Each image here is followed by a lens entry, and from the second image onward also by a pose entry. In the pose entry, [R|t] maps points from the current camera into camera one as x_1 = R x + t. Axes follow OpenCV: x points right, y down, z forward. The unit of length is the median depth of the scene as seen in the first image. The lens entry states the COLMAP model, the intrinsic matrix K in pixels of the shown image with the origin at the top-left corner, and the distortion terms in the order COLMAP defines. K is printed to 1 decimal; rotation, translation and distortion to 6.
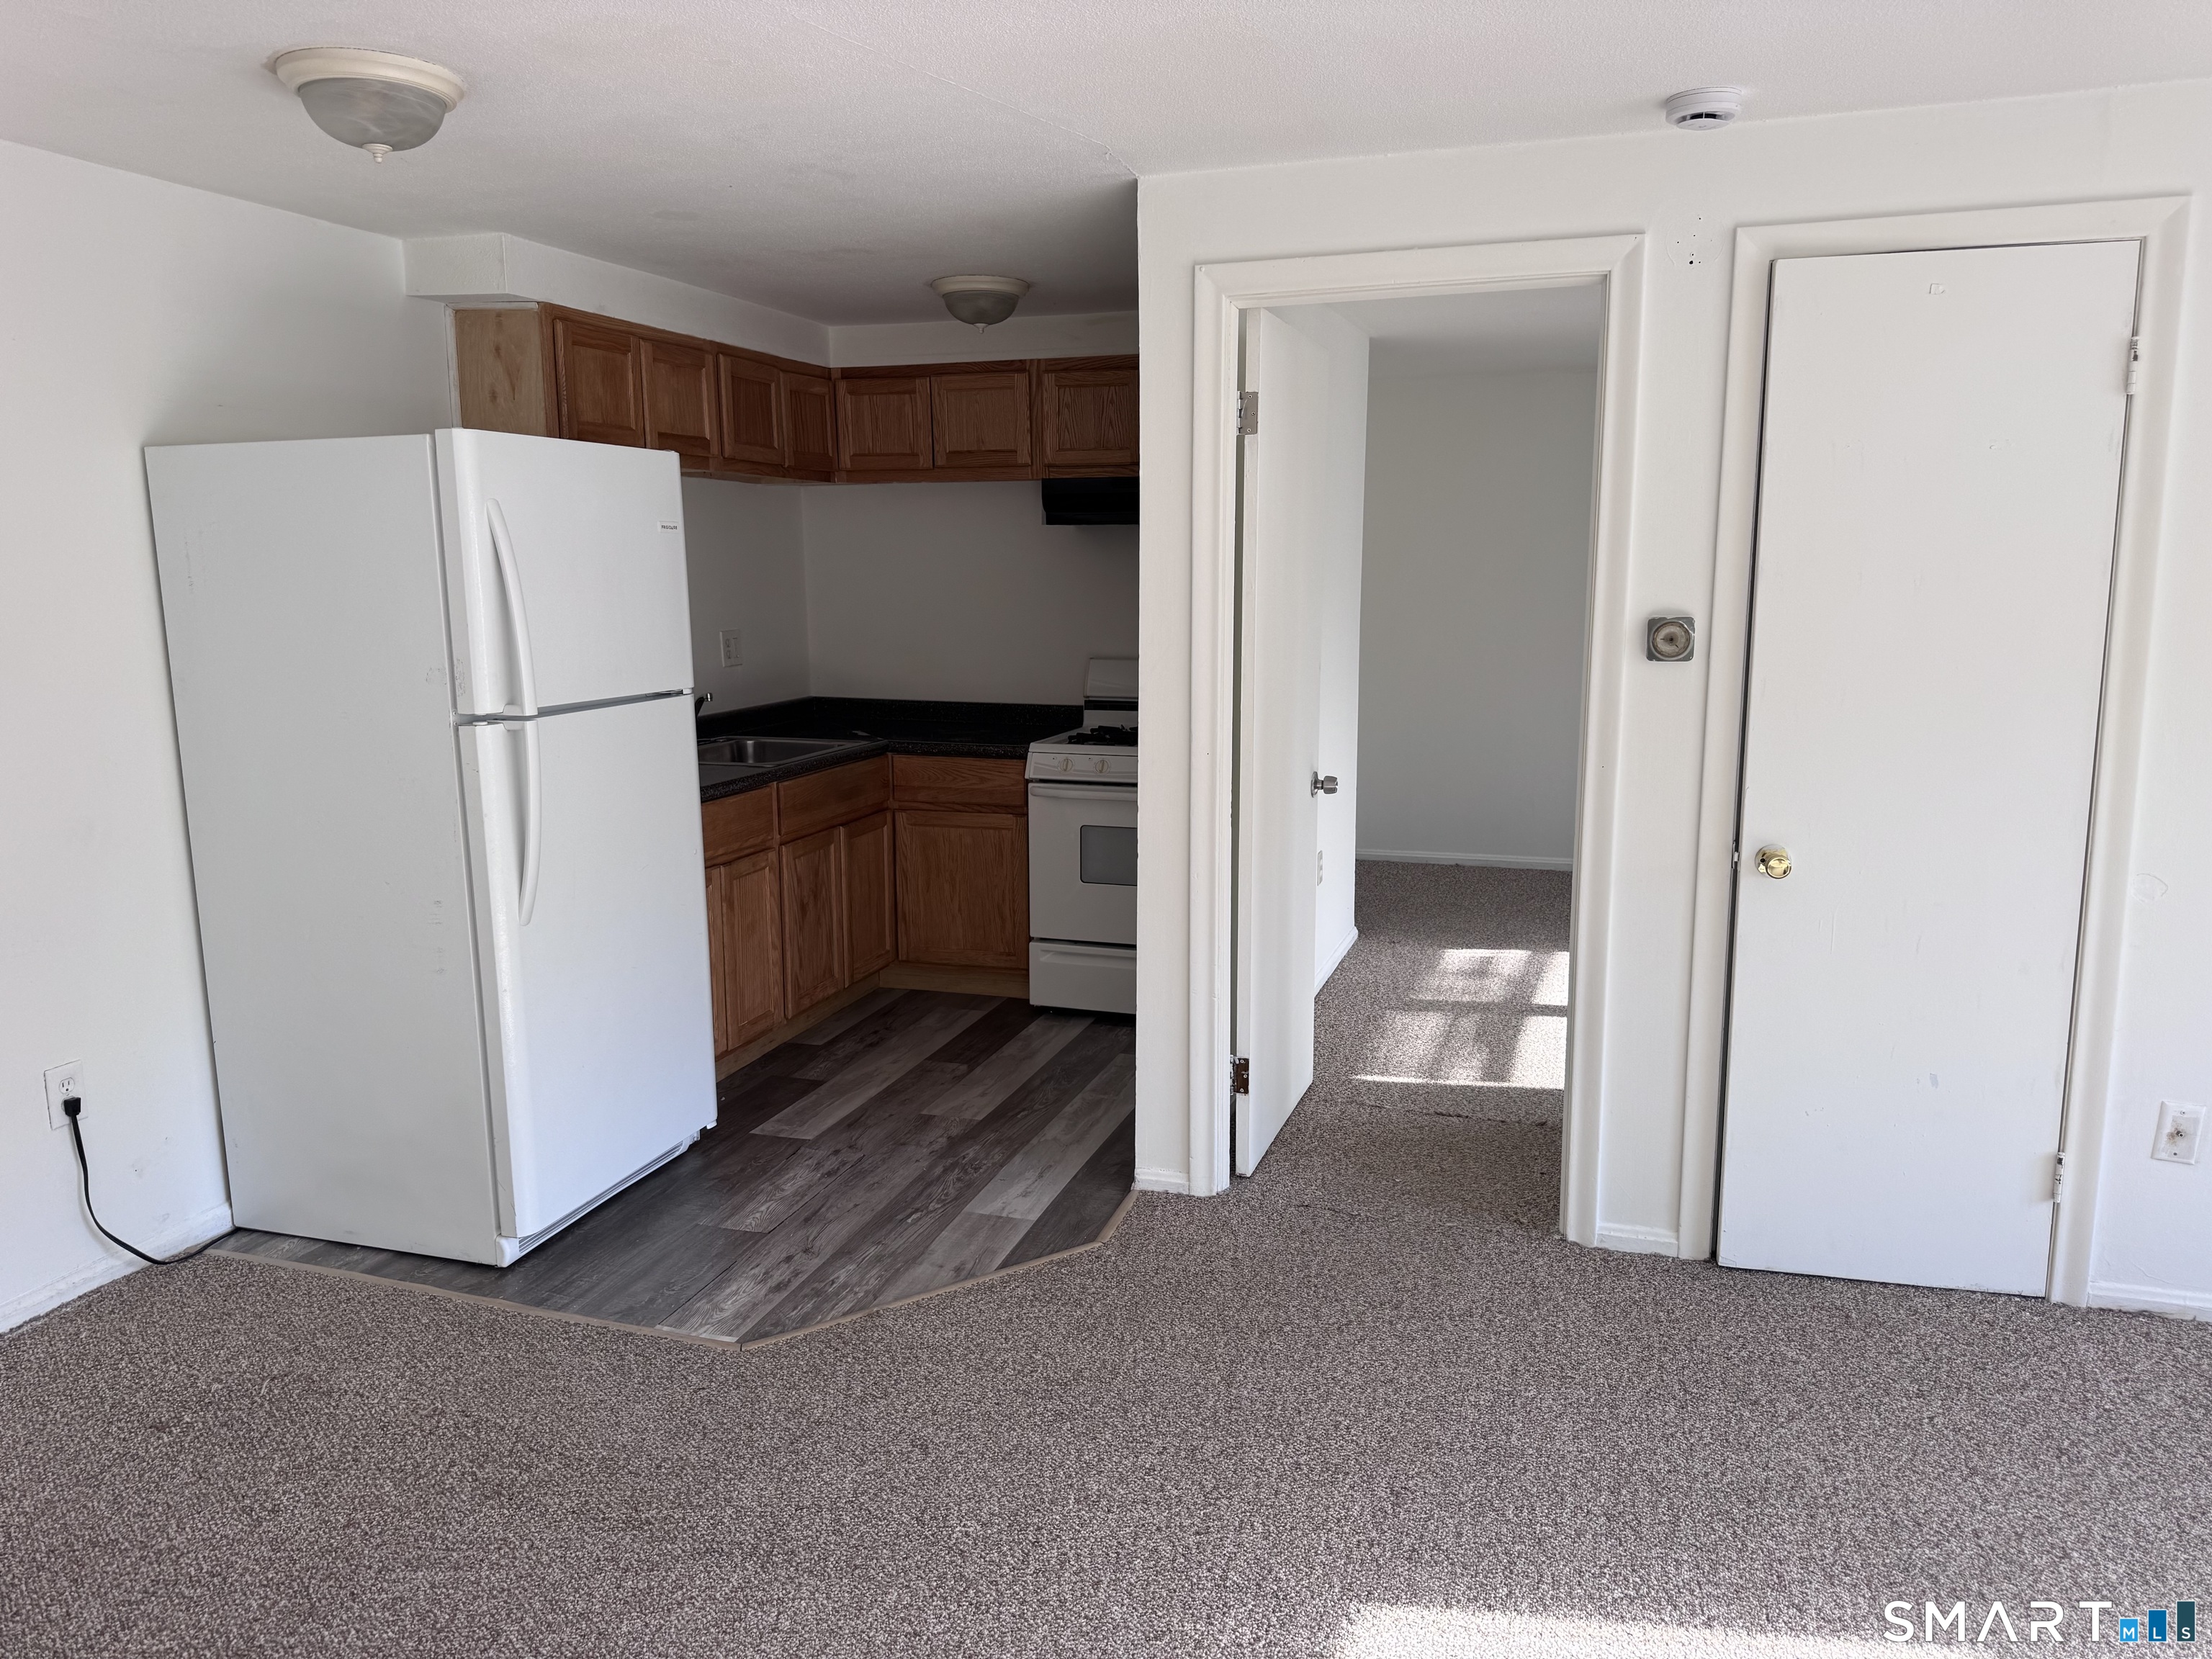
lens RADIAL K [[1548.8, 0, 1116.0], [0, 1548.8, 857.9], [0, 0, 1]] dist [0.057472, -0.048976]
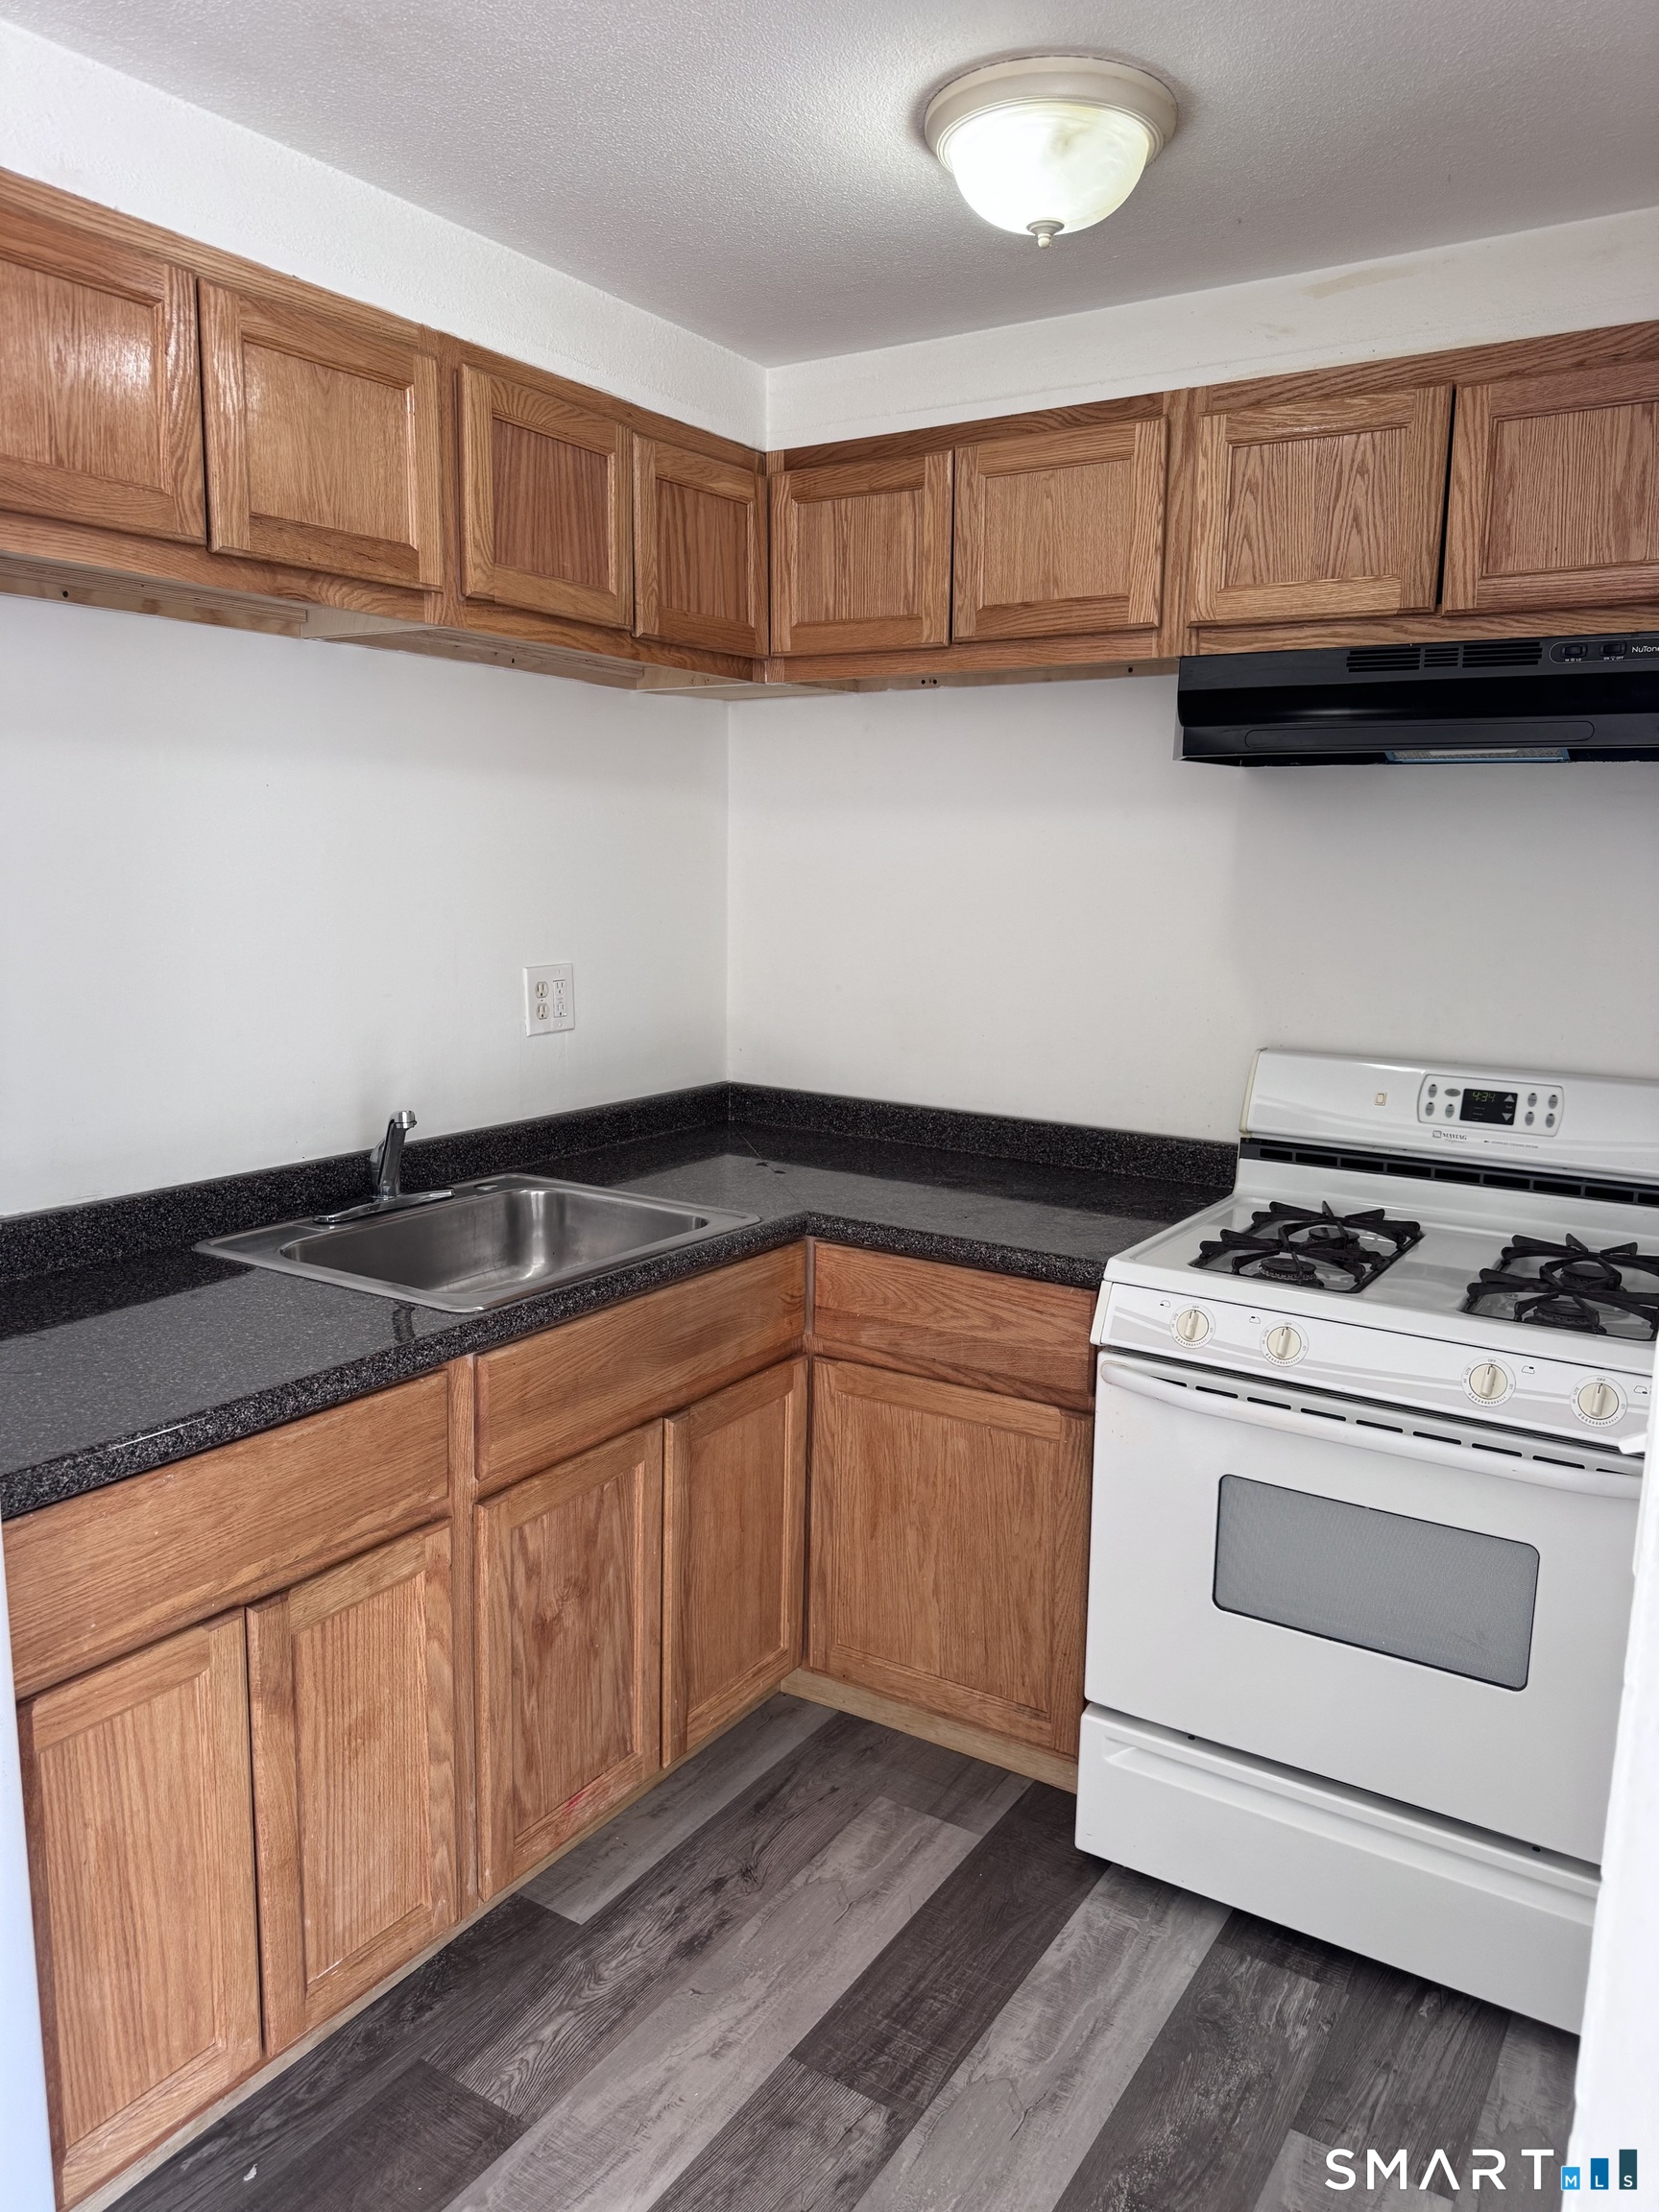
lens RADIAL K [[1596.2, 0, 829.5], [0, 1596.2, 1106.0], [0, 0, 1]] dist [0.167462, -0.309457]
pose [[0.967420, 0.061913, -0.245489, -0.023022], [-0.070554, 0.997154, -0.026556, -0.096974], [0.243146, 0.043011, 0.969036, 0.535532]]
